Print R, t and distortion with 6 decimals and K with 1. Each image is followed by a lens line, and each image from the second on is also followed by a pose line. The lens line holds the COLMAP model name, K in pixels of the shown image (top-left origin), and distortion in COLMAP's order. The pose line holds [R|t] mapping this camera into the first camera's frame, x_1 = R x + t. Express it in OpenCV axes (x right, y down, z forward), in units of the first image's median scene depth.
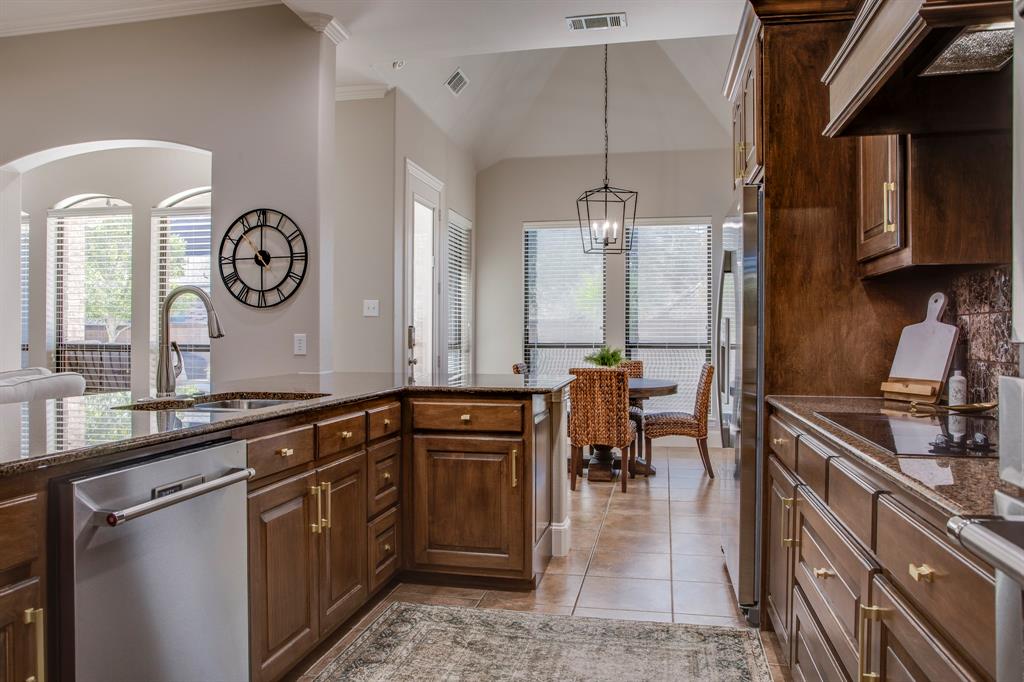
lens RADIAL K [[726.1, 0, 512.0], [0, 726.1, 341.0], [0, 0, 1]] dist [-0.000548, -0.000308]
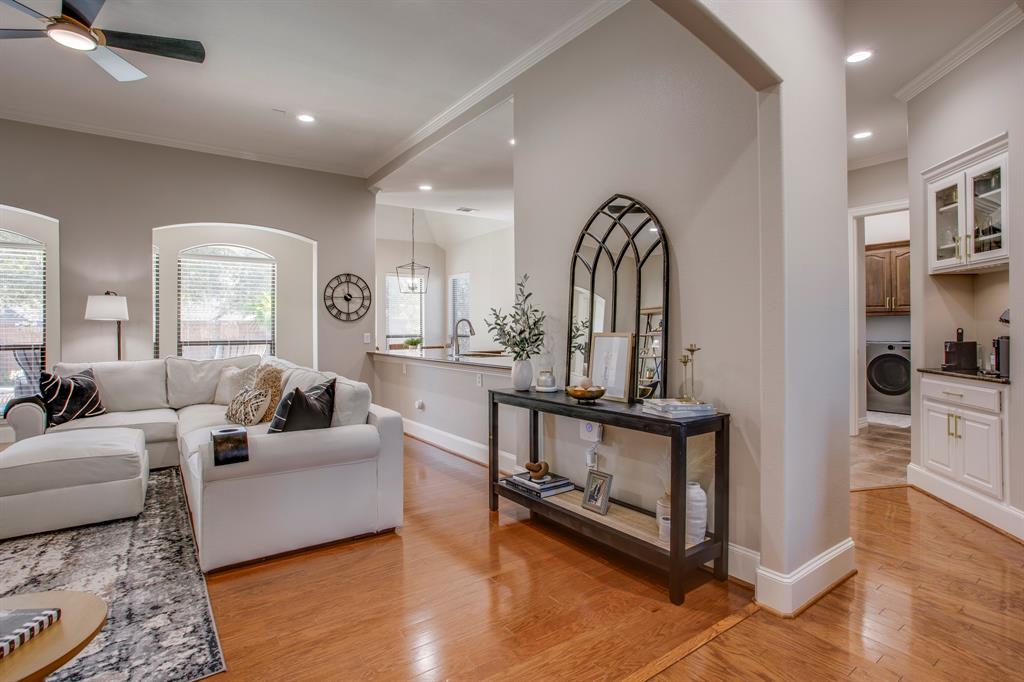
lens RADIAL K [[504.6, 0, 513.4], [0, 504.6, 327.7], [0, 0, 1]] dist [-0.002375, -0.000315]
pose [[0.673455, -0.004935, 0.739211, -1.909227], [0.011969, 0.999919, -0.004229, -0.028095], [-0.739131, 0.011695, 0.673460, -0.556815]]
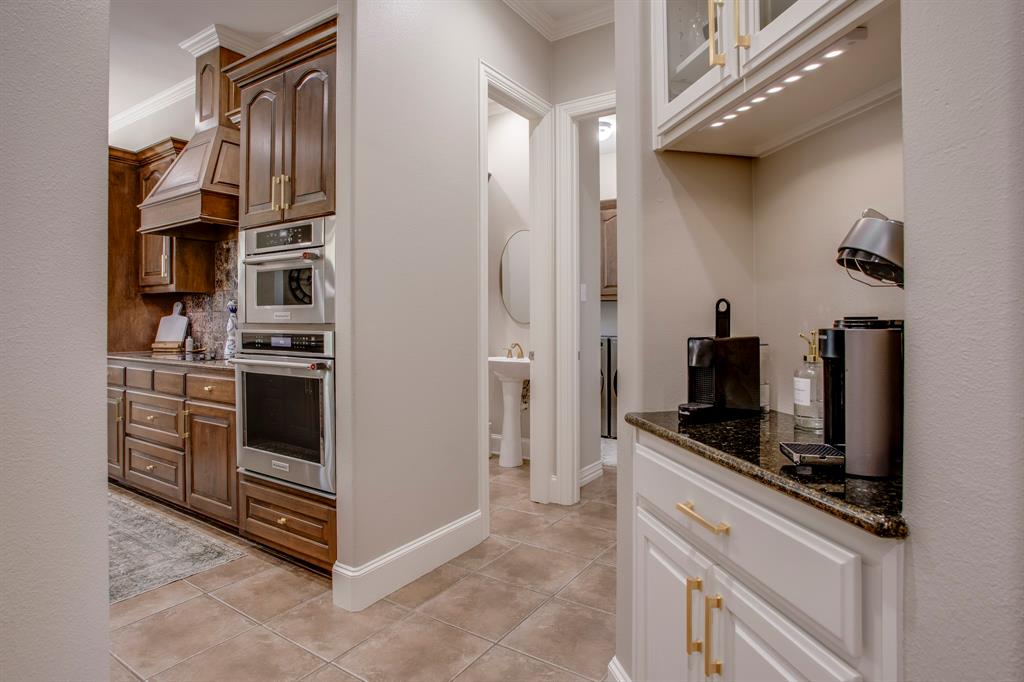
lens RADIAL K [[547.4, 0, 517.5], [0, 547.4, 322.1], [0, 0, 1]] dist [-0.083428, 0.053380]
pose [[0.364947, -0.005891, 0.931010, -0.527213], [0.011222, 0.999935, 0.001928, 0.003002], [-0.930961, 0.009744, 0.364989, -0.536748]]
